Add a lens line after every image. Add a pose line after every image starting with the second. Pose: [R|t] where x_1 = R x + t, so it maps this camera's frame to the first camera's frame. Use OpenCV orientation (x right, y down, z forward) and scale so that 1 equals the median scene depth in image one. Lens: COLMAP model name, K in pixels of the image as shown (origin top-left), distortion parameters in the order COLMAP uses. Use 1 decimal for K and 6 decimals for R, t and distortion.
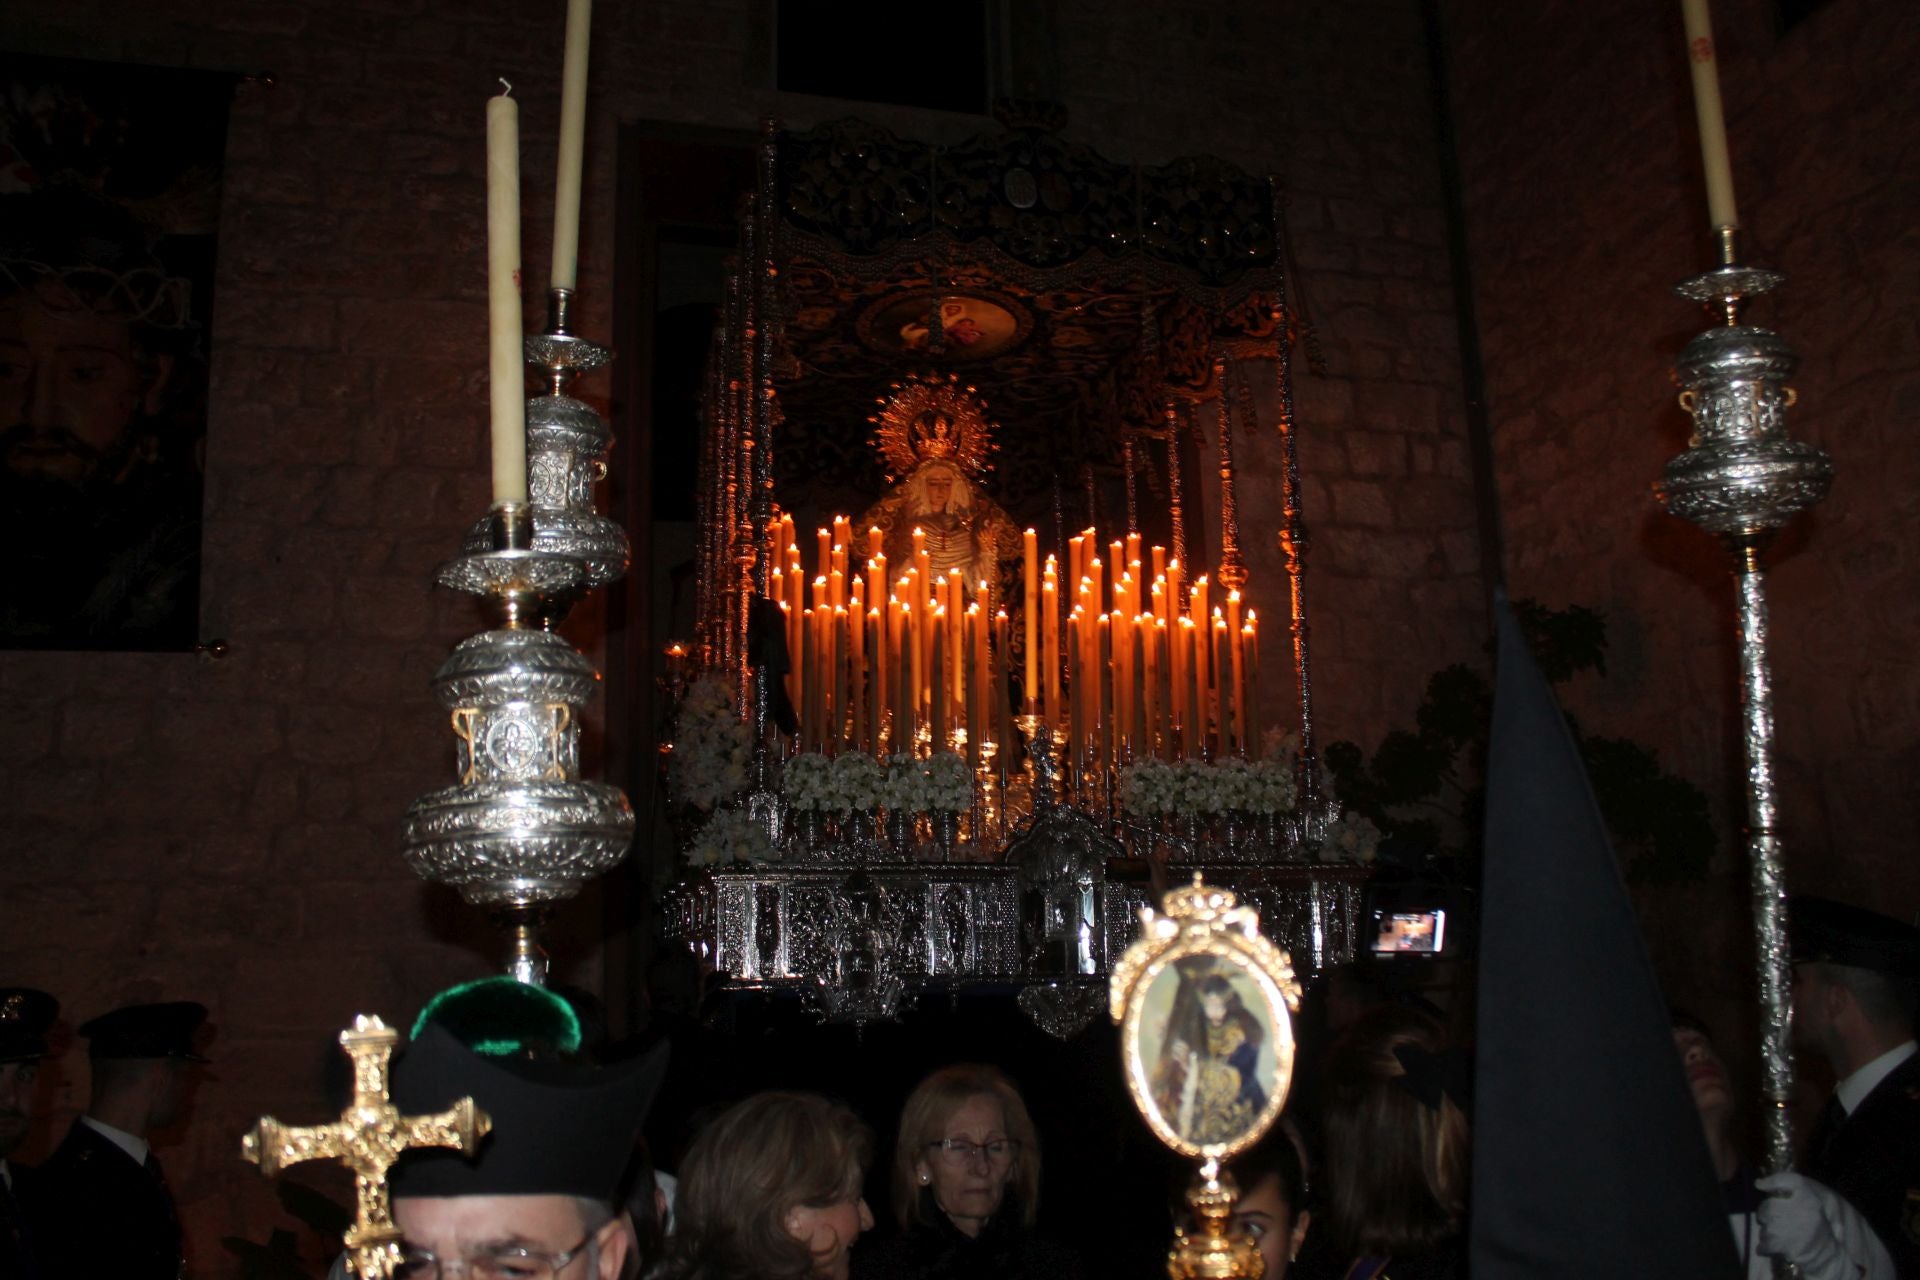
lens RADIAL K [[1628.1, 0, 960.0], [0, 1628.1, 640.0], [0, 0, 1]] dist [-0.162046, 0.154853]
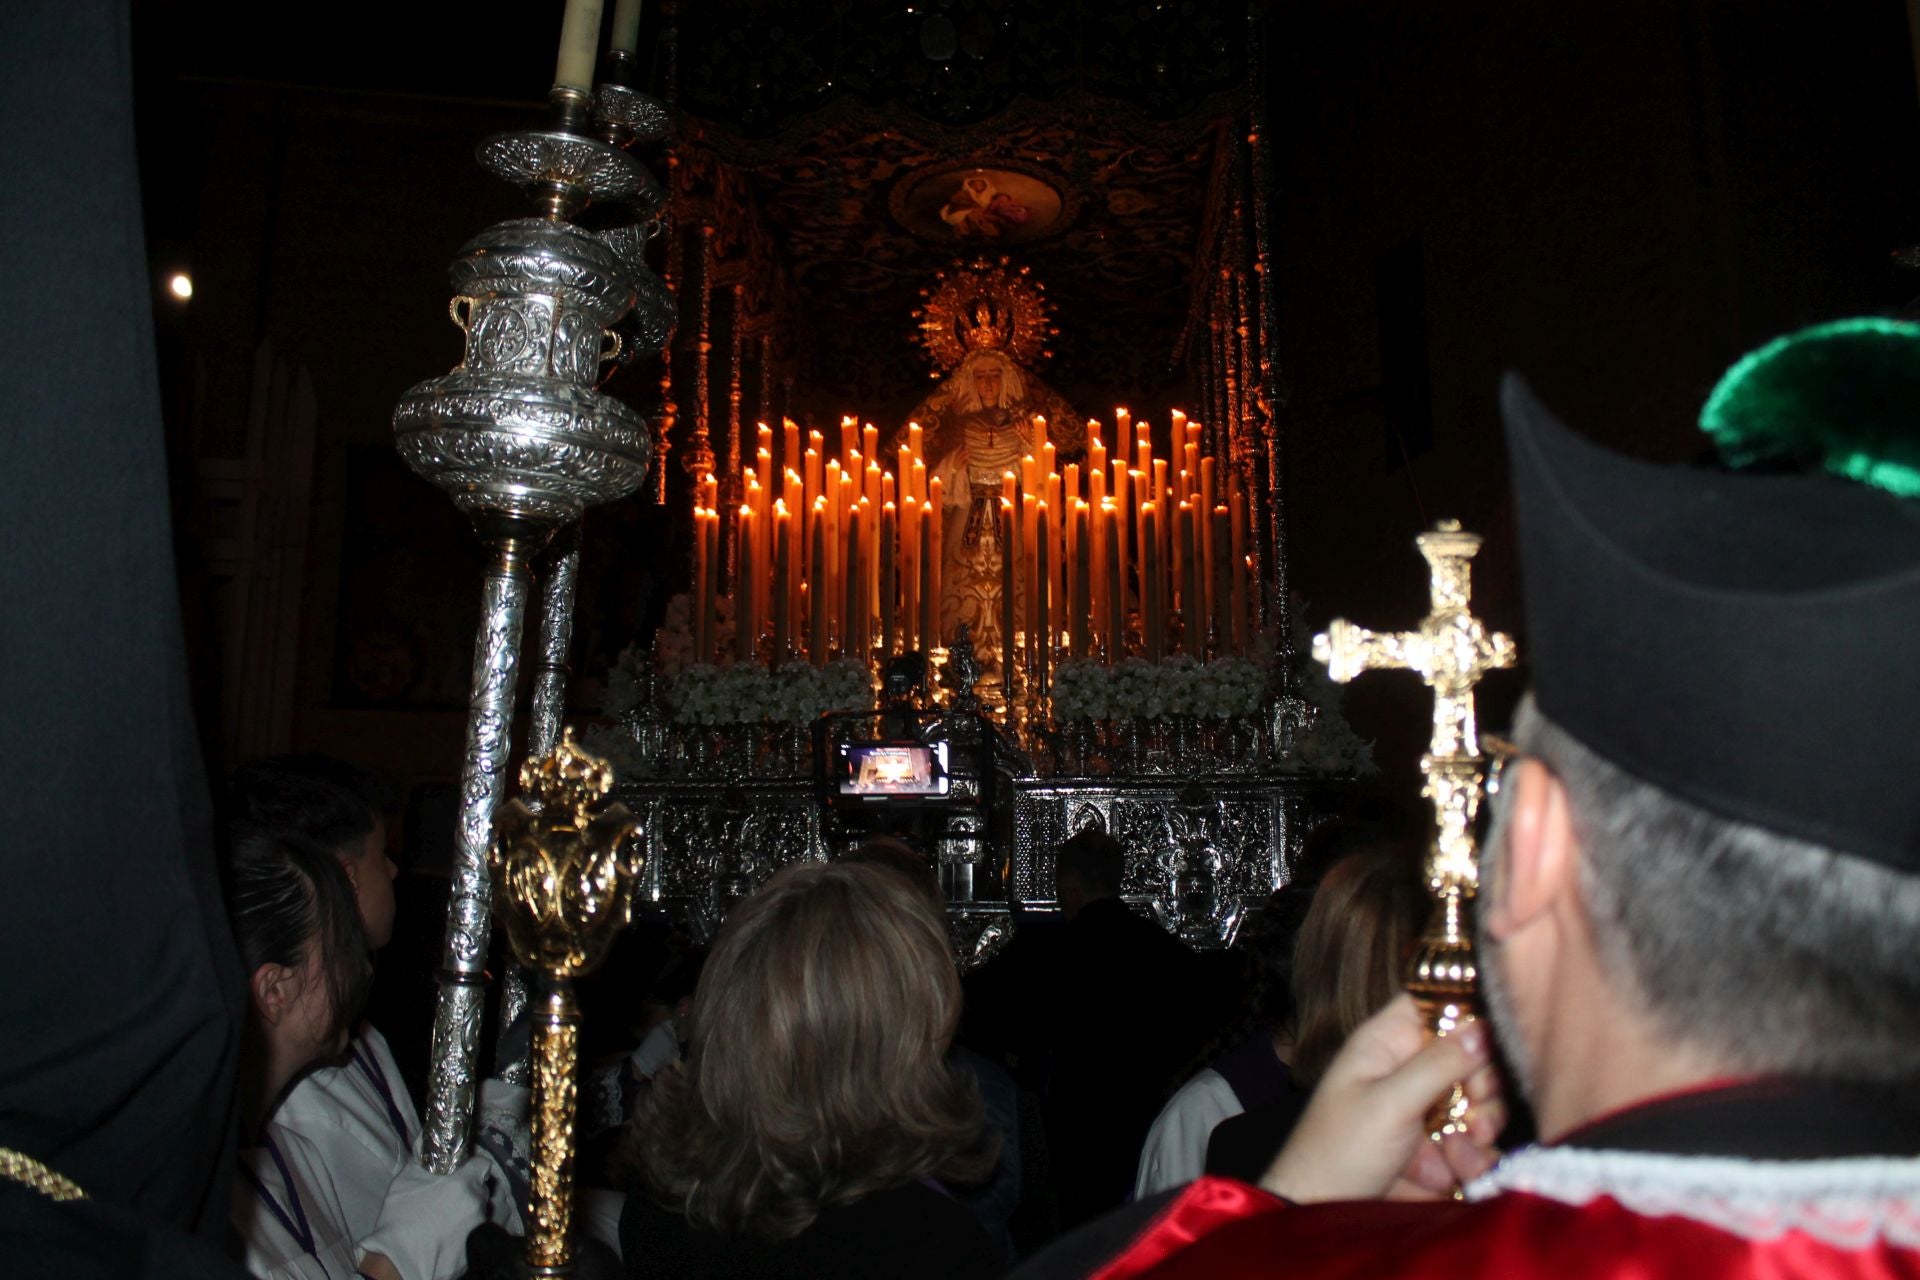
lens RADIAL K [[1628.1, 0, 960.0], [0, 1628.1, 640.0], [0, 0, 1]] dist [-0.162046, 0.154853]
pose [[0.950037, -0.040111, -0.309550, 0.307615], [0.050887, 0.998344, 0.026814, 0.034308], [0.307962, -0.041226, 0.950505, 0.139229]]
